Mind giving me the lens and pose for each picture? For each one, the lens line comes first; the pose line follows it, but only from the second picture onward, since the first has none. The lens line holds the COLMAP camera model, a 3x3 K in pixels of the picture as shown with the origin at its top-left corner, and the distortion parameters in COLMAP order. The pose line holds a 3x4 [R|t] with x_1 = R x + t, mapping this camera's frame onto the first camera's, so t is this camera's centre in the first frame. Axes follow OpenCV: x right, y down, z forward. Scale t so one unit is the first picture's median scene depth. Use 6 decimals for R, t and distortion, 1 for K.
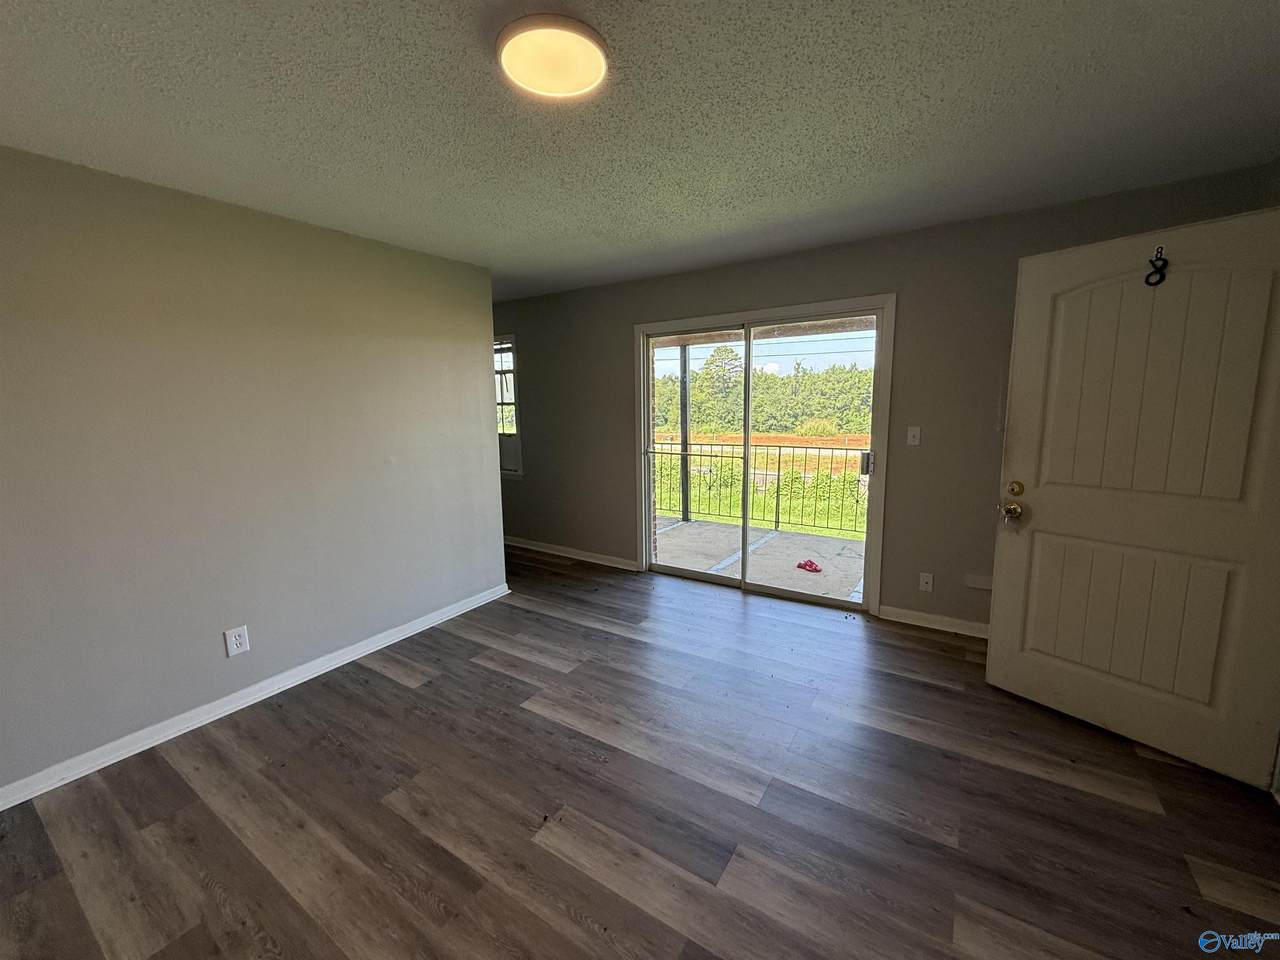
lens RADIAL K [[509.9, 0, 644.0], [0, 509.9, 477.2], [0, 0, 1]] dist [-0.000150, 0.000321]
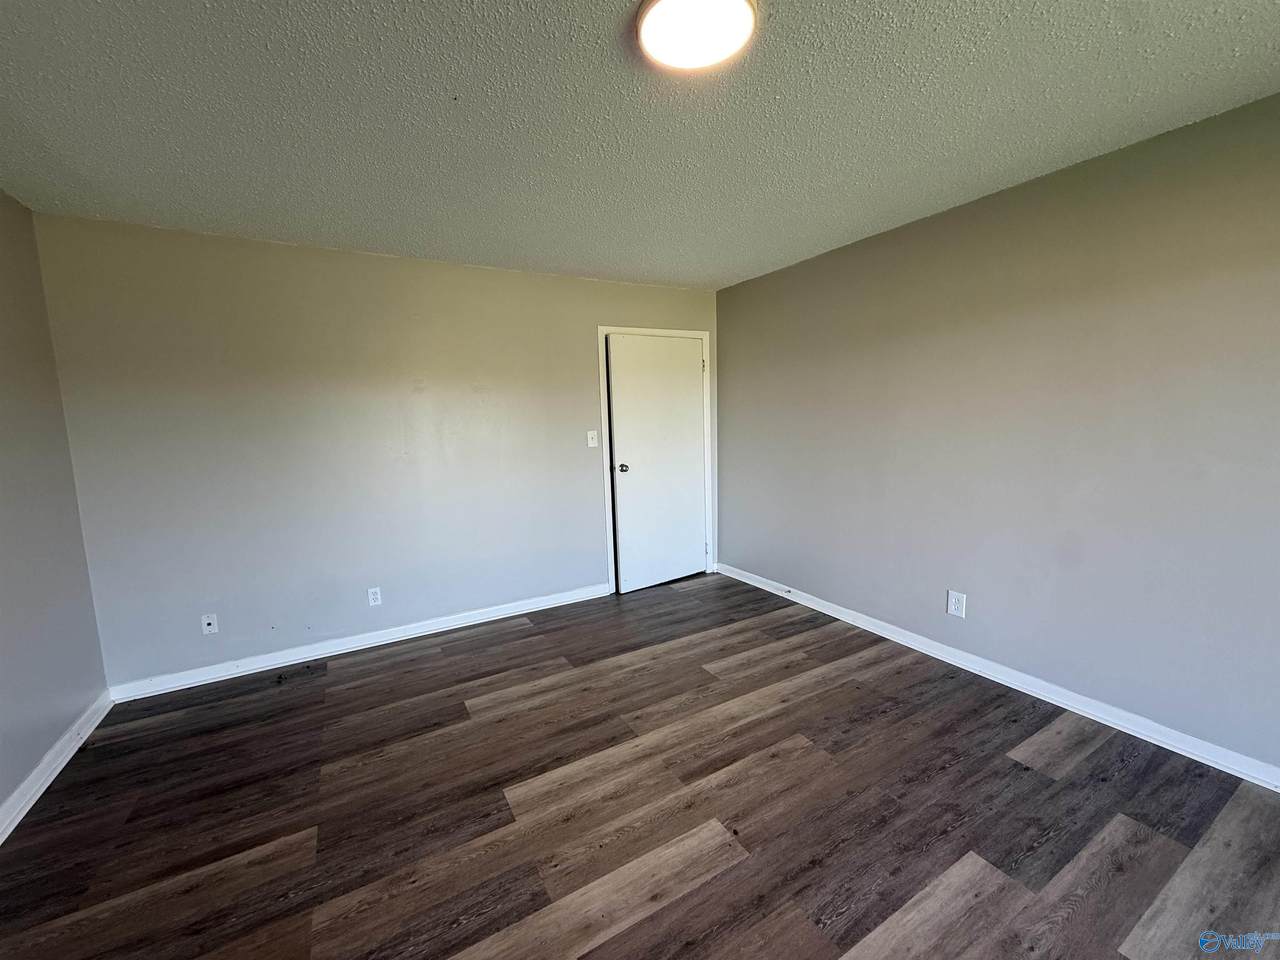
lens RADIAL K [[509.9, 0, 644.4], [0, 509.9, 480.4], [0, 0, 1]] dist [-0.000150, 0.000321]
pose [[-0.455113, 0.147877, -0.878069, 0.537487], [-0.091117, 0.973203, 0.211126, -0.138514], [0.885759, 0.176093, -0.429443, 0.977849]]
